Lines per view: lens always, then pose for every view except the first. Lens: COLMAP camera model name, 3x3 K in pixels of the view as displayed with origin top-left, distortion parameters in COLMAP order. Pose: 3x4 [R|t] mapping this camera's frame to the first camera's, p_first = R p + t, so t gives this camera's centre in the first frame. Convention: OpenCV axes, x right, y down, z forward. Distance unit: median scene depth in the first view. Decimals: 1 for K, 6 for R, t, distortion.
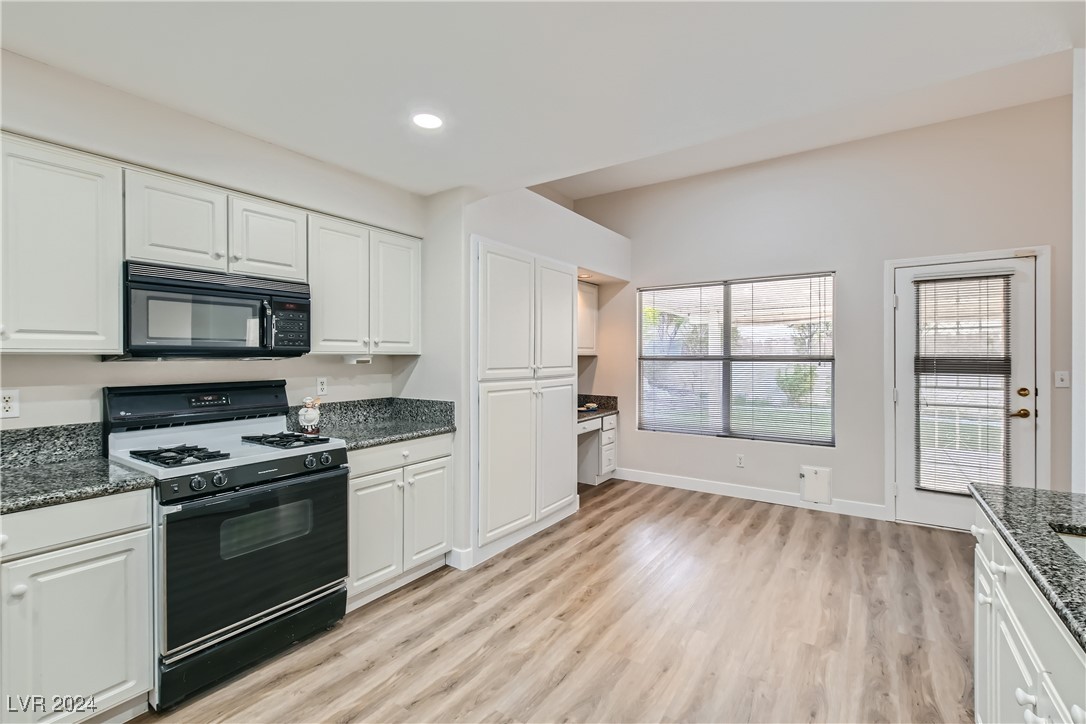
lens RADIAL K [[475.7, 0, 546.1], [0, 475.7, 360.0], [0, 0, 1]] dist [0.012013, -0.005202]
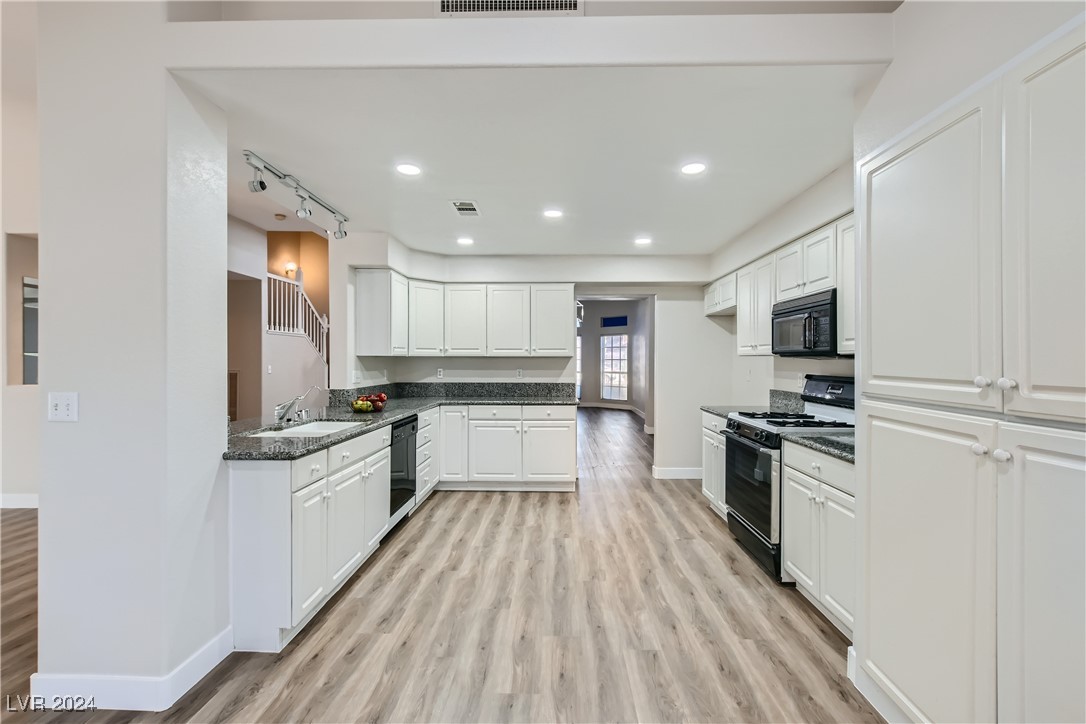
lens RADIAL K [[475.7, 0, 548.0], [0, 475.7, 361.9], [0, 0, 1]] dist [0.012013, -0.005202]
pose [[-0.840862, 0.006320, -0.541212, 0.467293], [-0.001291, 0.999906, 0.013682, -0.005694], [0.541248, 0.012203, -0.840775, 1.147385]]
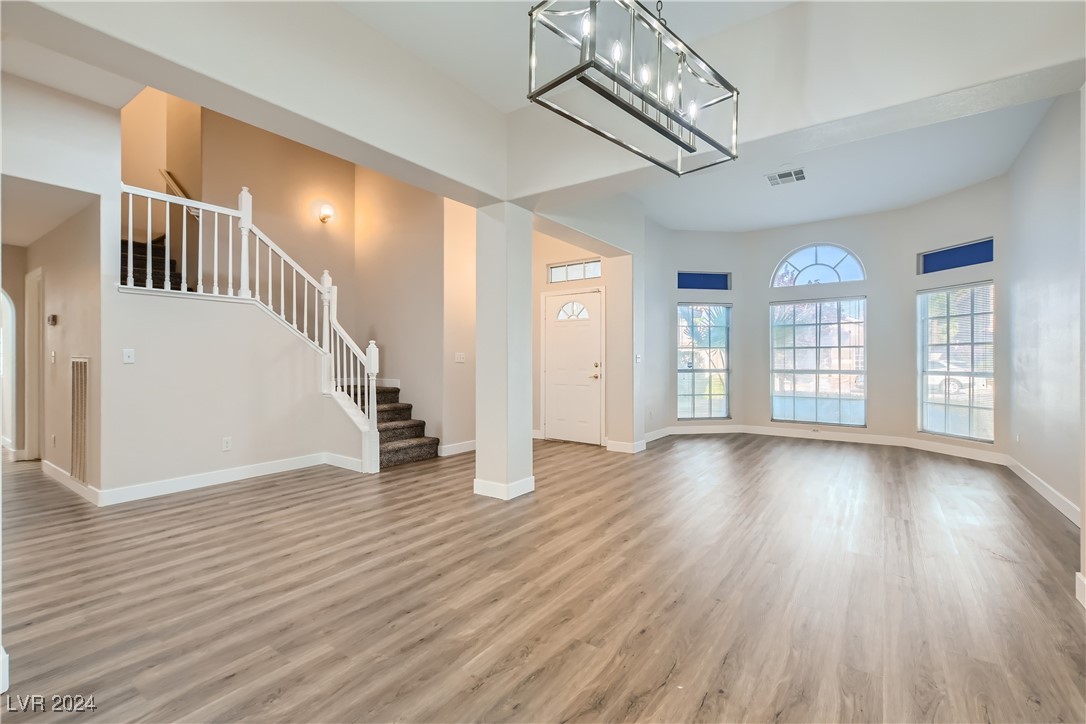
lens RADIAL K [[475.7, 0, 550.4], [0, 475.7, 358.2], [0, 0, 1]] dist [0.012013, -0.005202]
pose [[-0.999850, 0.005326, 0.016503, -0.584958], [0.005476, 0.999944, 0.009078, 0.047737], [-0.016453, 0.009167, -0.999823, 0.002004]]
